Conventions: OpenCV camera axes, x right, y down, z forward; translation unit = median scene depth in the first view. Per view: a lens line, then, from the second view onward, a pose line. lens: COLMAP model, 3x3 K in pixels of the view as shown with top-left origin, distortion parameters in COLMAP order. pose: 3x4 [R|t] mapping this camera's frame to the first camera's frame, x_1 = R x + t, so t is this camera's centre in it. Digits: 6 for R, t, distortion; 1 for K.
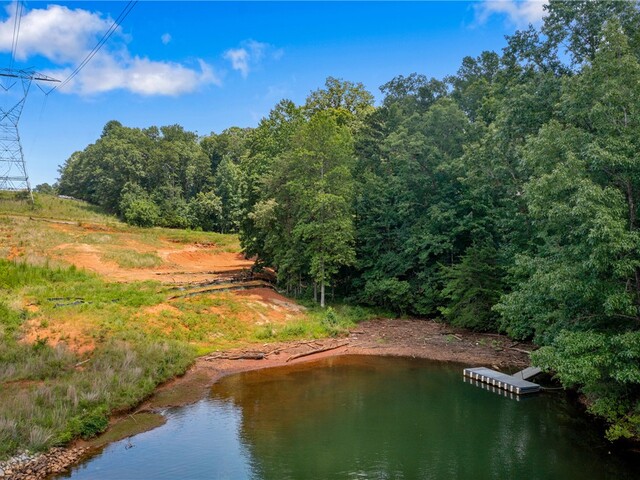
lens RADIAL K [[573.9, 0, 320.0], [0, 573.9, 240.0], [0, 0, 1]] dist [-0.025310, -0.001955]
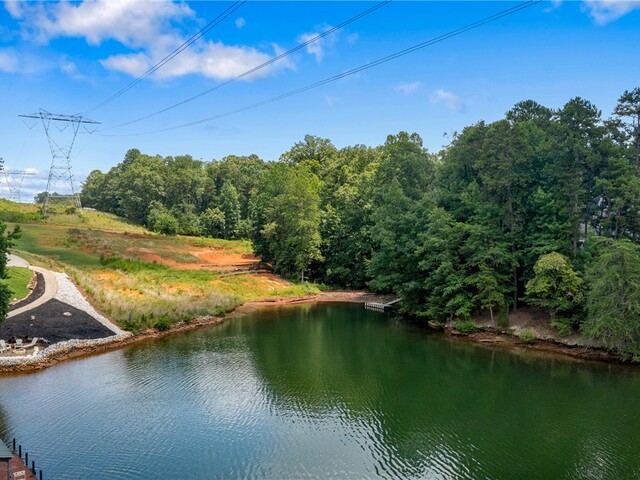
lens RADIAL K [[573.9, 0, 320.0], [0, 573.9, 240.0], [0, 0, 1]] dist [-0.025310, -0.001955]
pose [[0.999197, 0.000239, 0.040057, -0.006686], [0.000000, 0.999982, -0.005973, -0.003656], [-0.040057, 0.005968, 0.999180, -0.423646]]
